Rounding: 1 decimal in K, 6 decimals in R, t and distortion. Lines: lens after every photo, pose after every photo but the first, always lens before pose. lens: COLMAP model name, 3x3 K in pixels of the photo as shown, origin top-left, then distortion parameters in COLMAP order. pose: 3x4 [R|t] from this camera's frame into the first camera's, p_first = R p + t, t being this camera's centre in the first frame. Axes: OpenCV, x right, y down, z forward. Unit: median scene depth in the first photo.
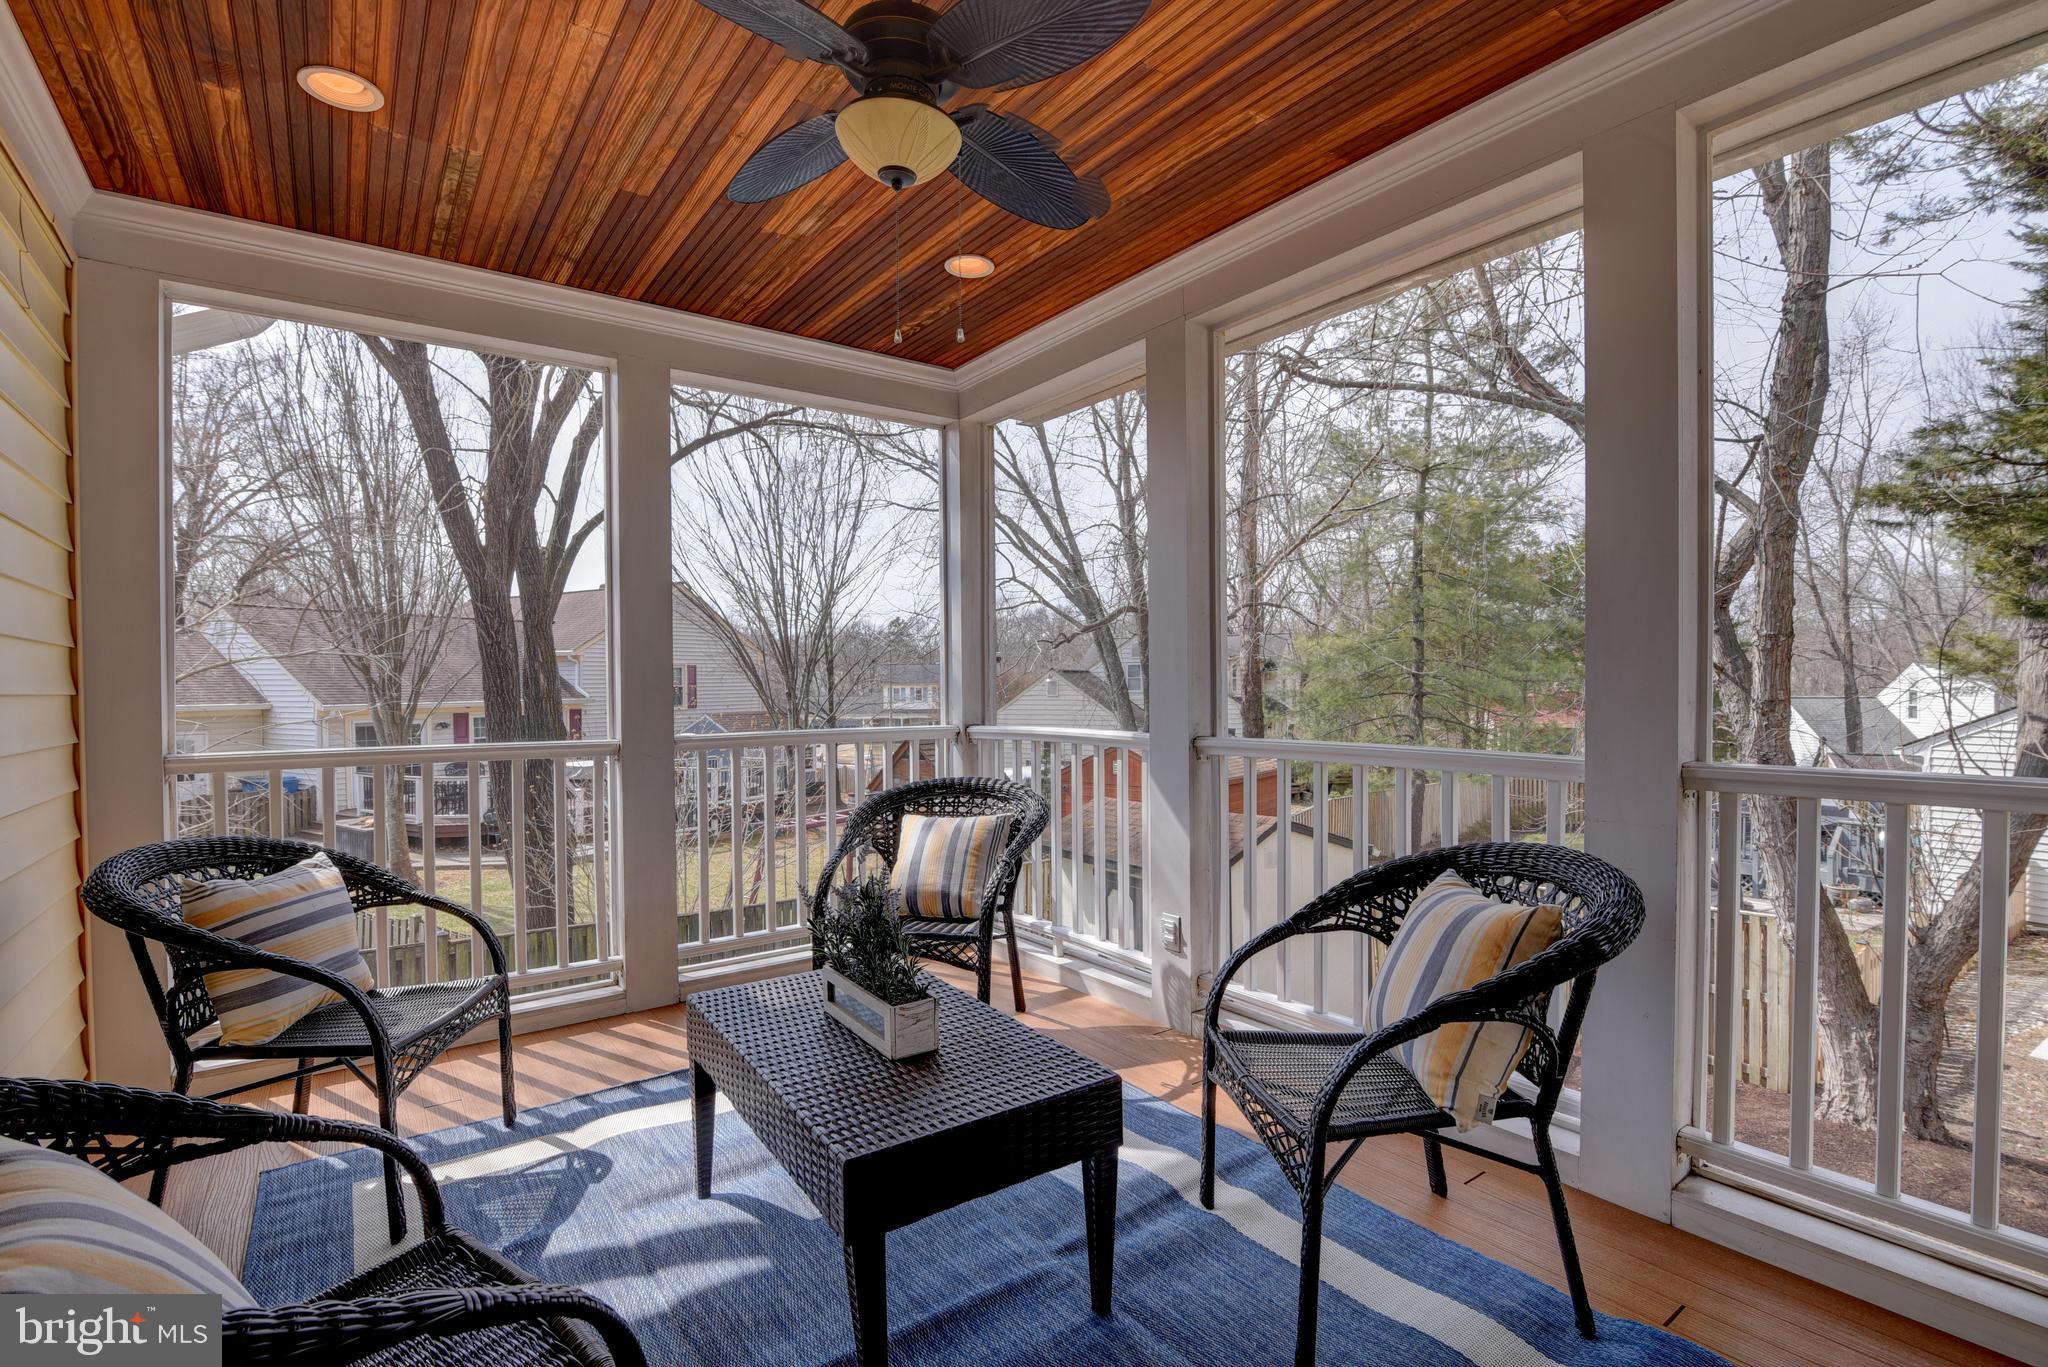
lens RADIAL K [[957.5, 0, 1027.2], [0, 957.5, 688.4], [0, 0, 1]] dist [0.000599, 0.000334]
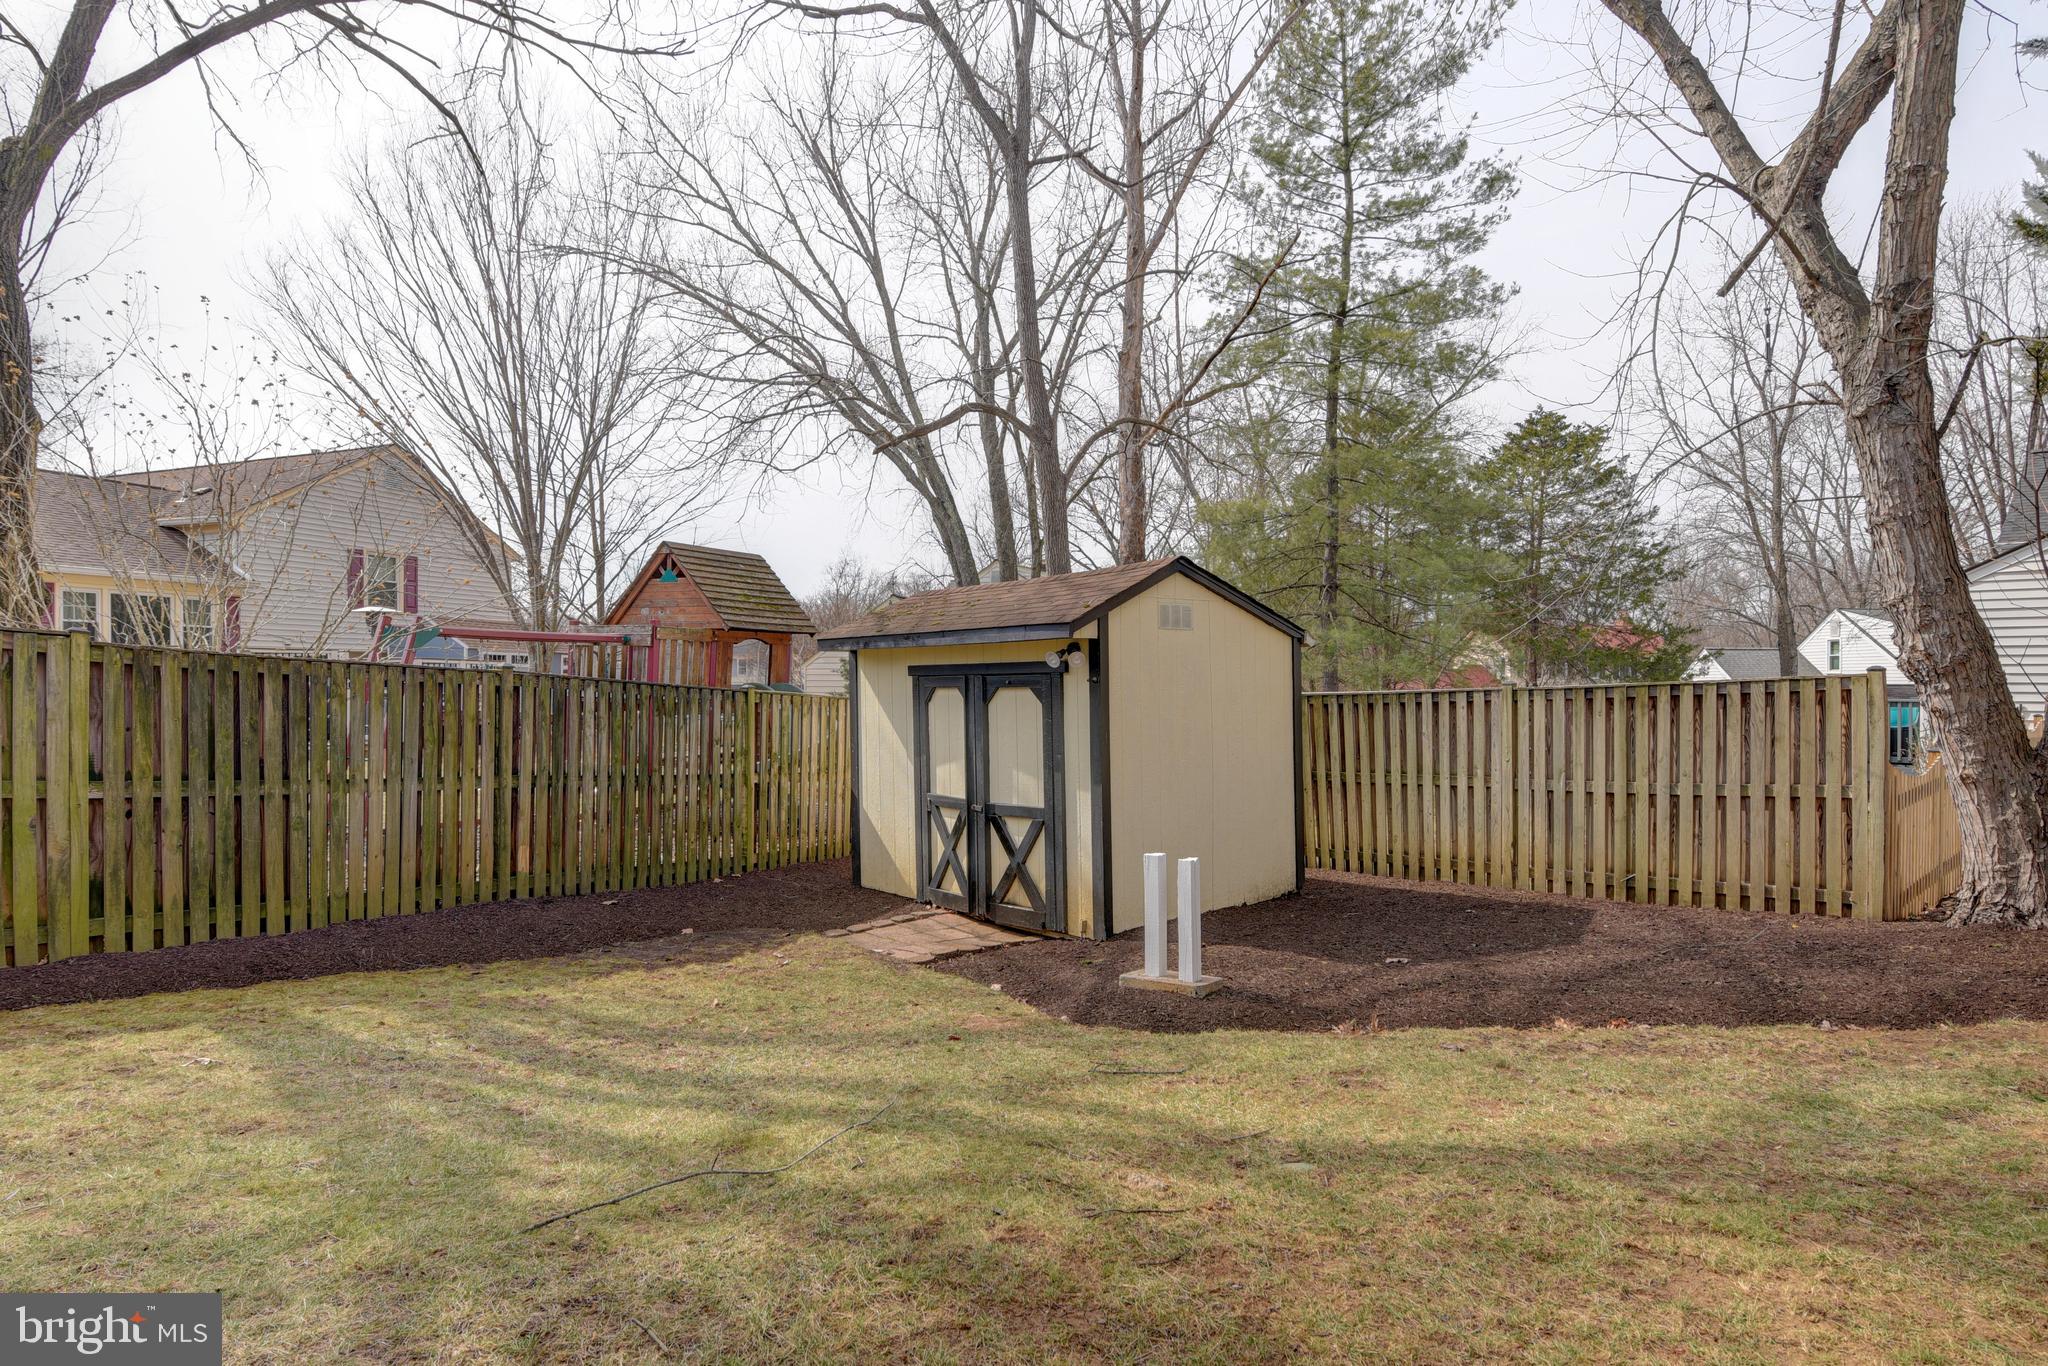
lens RADIAL K [[1085.9, 0, 1020.2], [0, 1085.9, 680.5], [0, 0, 1]] dist [-0.003101, -0.000805]
pose [[0.991761, 0.010574, 0.127661, 0.023701], [-0.009575, 0.999919, -0.008443, 0.091059], [-0.127740, 0.007151, 0.991782, 0.103834]]
